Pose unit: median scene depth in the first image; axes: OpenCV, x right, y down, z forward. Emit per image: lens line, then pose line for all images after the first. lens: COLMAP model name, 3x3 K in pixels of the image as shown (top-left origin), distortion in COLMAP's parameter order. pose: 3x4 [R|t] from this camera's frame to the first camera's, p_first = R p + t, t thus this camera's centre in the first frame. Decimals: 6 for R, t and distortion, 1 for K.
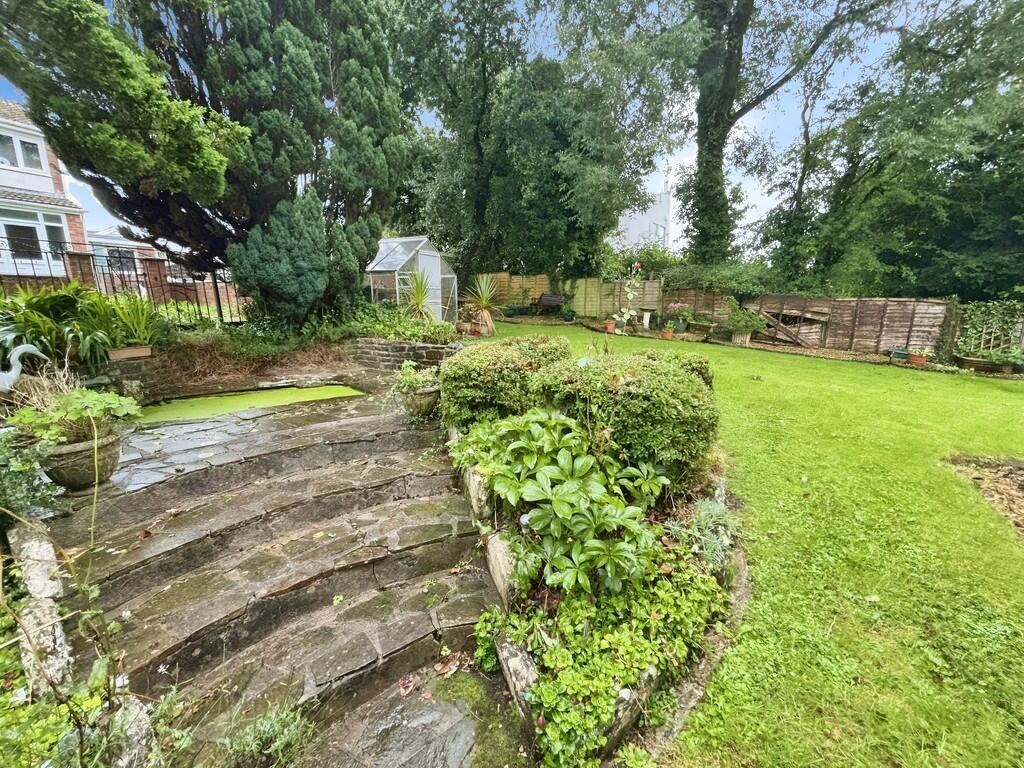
lens RADIAL K [[411.7, 0, 512.0], [0, 411.7, 384.0], [0, 0, 1]] dist [-0.001830, -0.000229]
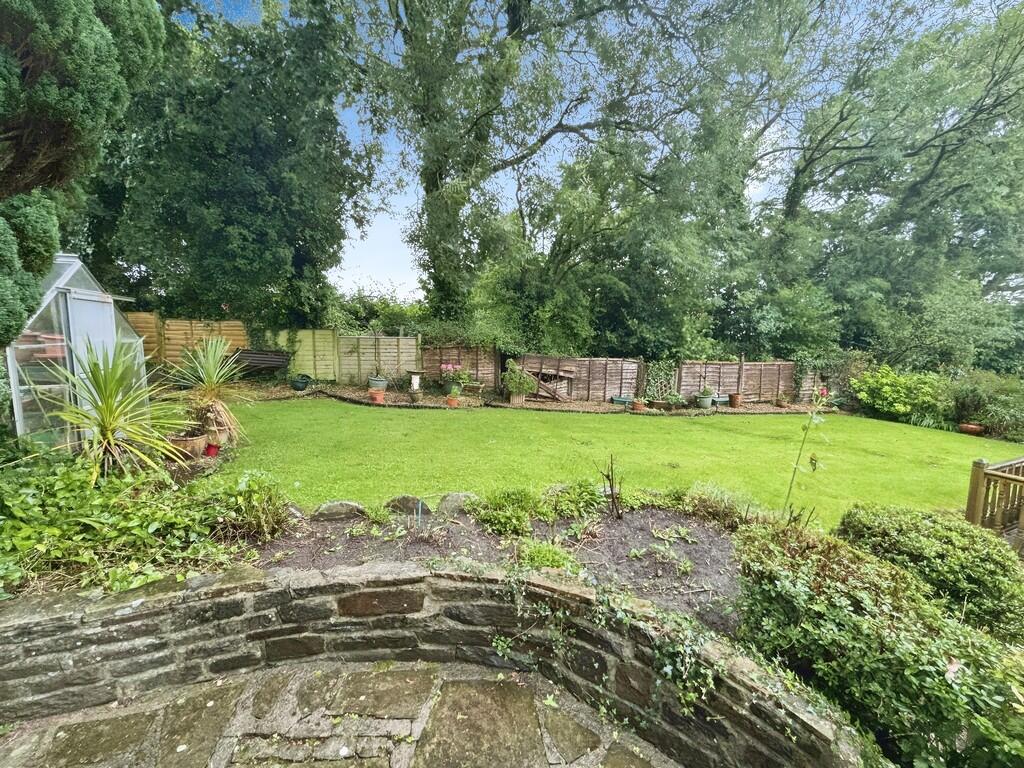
lens RADIAL K [[411.7, 0, 512.0], [0, 411.7, 384.0], [0, 0, 1]] dist [-0.001830, -0.000229]
pose [[0.649510, -0.084860, 0.755603, -0.213888], [0.139924, 0.990121, -0.009080, -0.141131], [-0.747367, 0.111625, 0.654967, 0.349593]]
